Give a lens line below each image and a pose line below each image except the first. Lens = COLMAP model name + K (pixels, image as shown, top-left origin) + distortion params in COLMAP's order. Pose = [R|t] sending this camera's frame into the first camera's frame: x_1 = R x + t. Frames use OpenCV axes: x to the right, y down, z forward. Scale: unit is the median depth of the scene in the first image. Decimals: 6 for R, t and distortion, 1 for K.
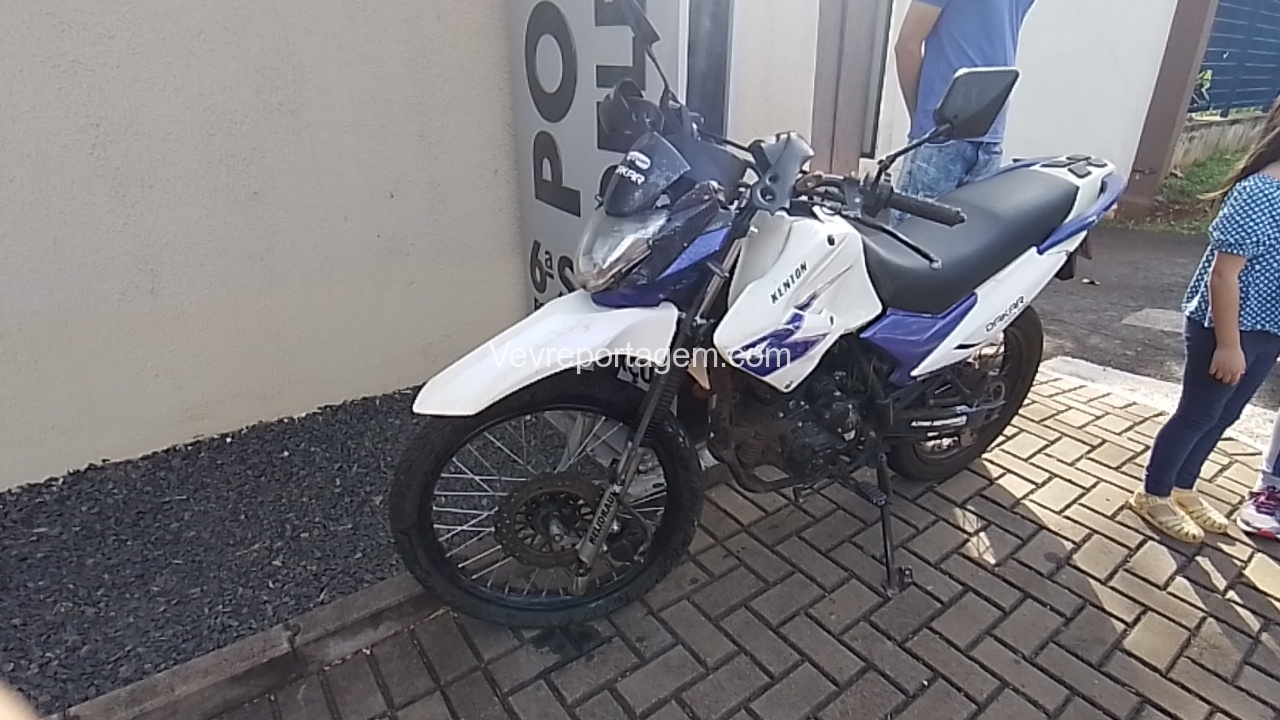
lens RADIAL K [[680.7, 0, 652.5], [0, 680.7, 336.2], [0, 0, 1]] dist [-0.018027, 0.003947]
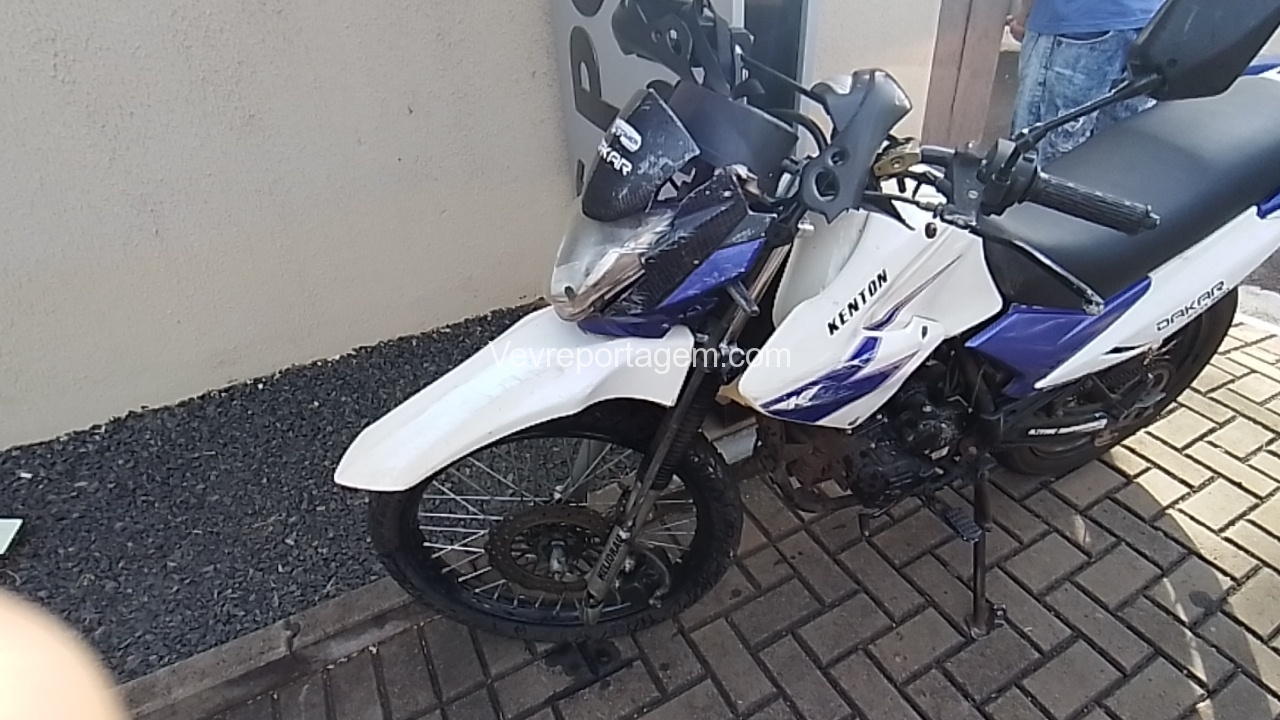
lens RADIAL K [[680.7, 0, 643.2], [0, 680.7, 346.1], [0, 0, 1]] dist [-0.018027, 0.003947]
pose [[0.985975, 0.040883, -0.161806, 0.076779], [-0.006276, 0.977928, 0.208846, -0.135810], [0.166773, -0.204901, 0.964470, 0.225452]]
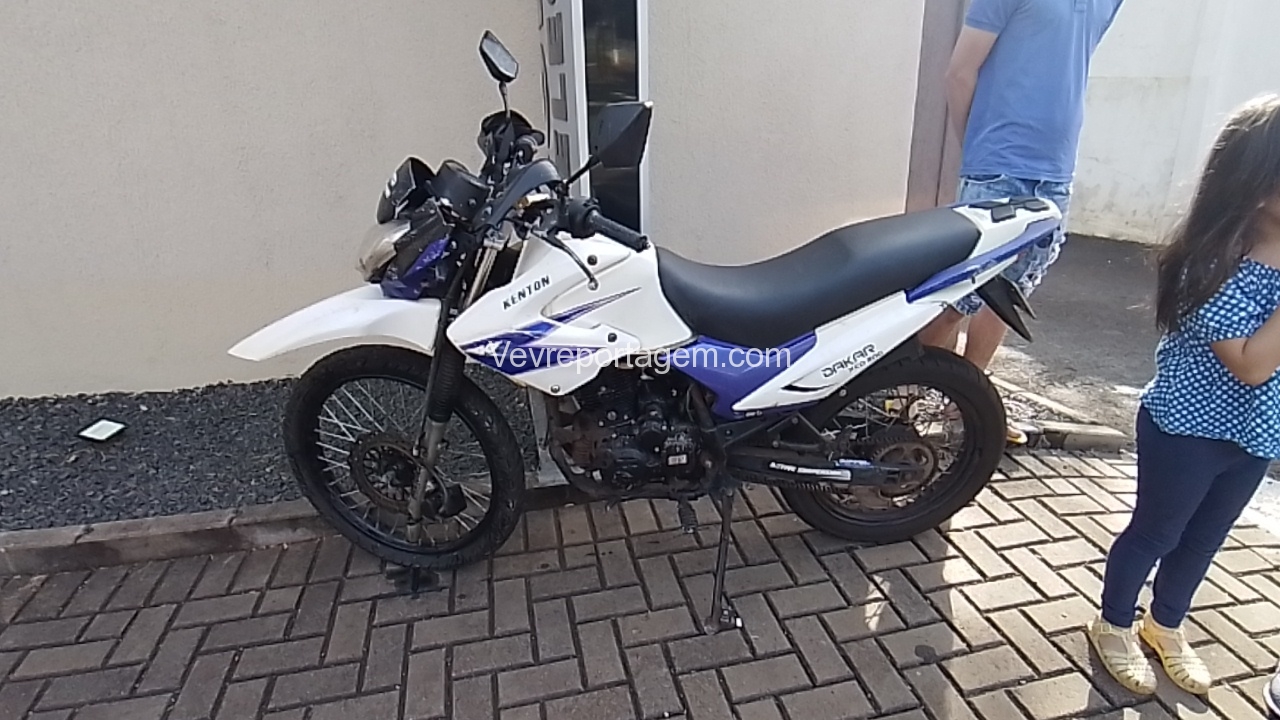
lens RADIAL K [[680.7, 0, 650.5], [0, 680.7, 335.0], [0, 0, 1]] dist [-0.018027, 0.003947]
pose [[0.911523, 0.122850, -0.392470, 0.639340], [-0.138721, 0.990256, -0.012216, -0.019031], [0.387145, 0.065579, 0.919684, 0.040388]]
